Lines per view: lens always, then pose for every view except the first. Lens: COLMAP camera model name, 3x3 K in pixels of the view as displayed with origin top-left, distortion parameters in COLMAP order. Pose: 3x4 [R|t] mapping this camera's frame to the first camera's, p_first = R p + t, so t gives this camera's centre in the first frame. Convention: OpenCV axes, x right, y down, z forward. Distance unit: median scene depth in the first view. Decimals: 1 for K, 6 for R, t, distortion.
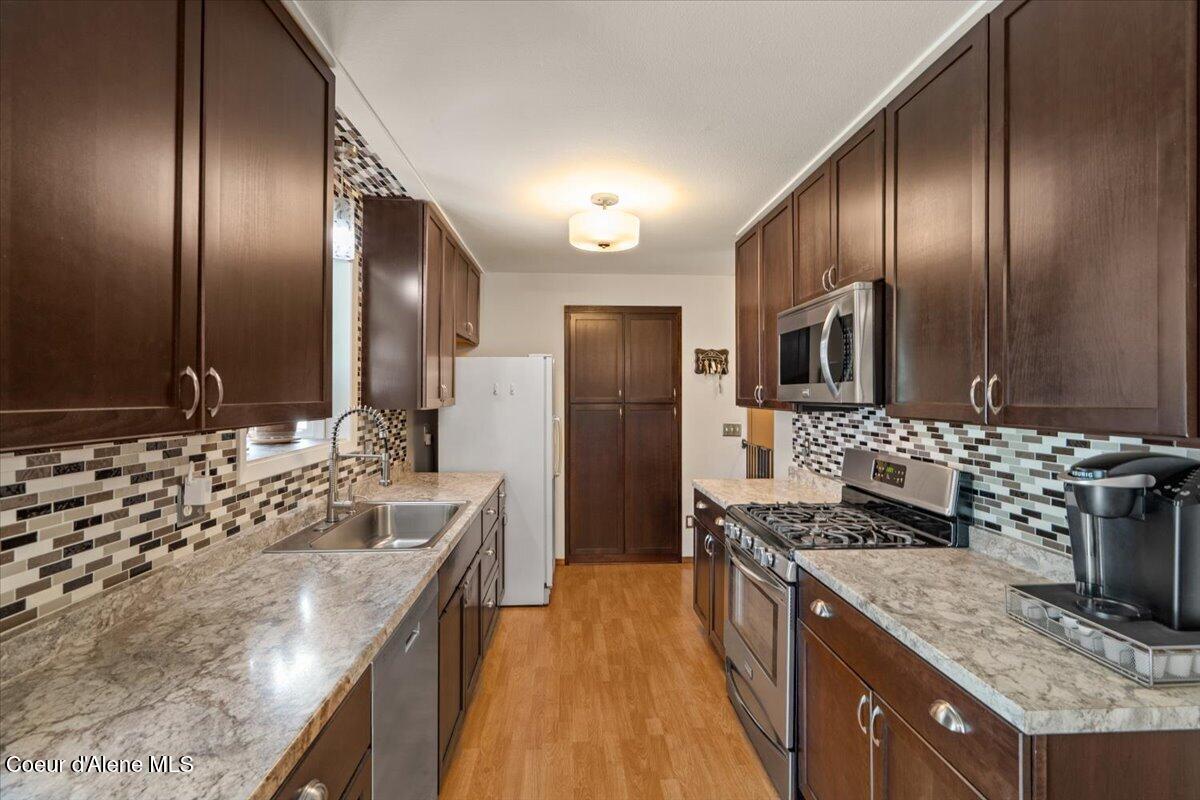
lens RADIAL K [[544.9, 0, 599.9], [0, 544.9, 397.7], [0, 0, 1]] dist [-0.001079, 0.000473]
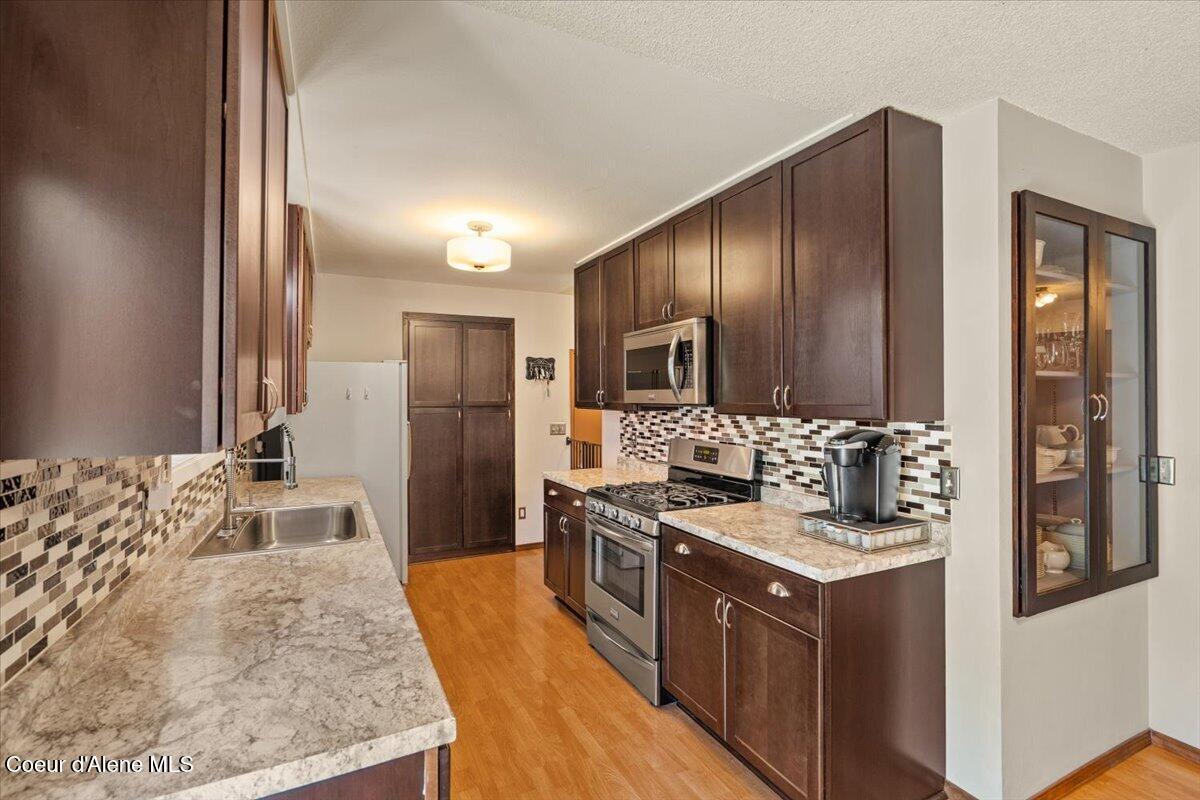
lens RADIAL K [[543.1, 0, 596.1], [0, 543.1, 398.4], [0, 0, 1]] dist [-0.002894, 0.000392]
pose [[0.923434, -0.005605, 0.383717, -0.318946], [0.007301, 0.999969, -0.002962, -0.001991], [-0.383688, 0.005537, 0.923446, -0.204482]]
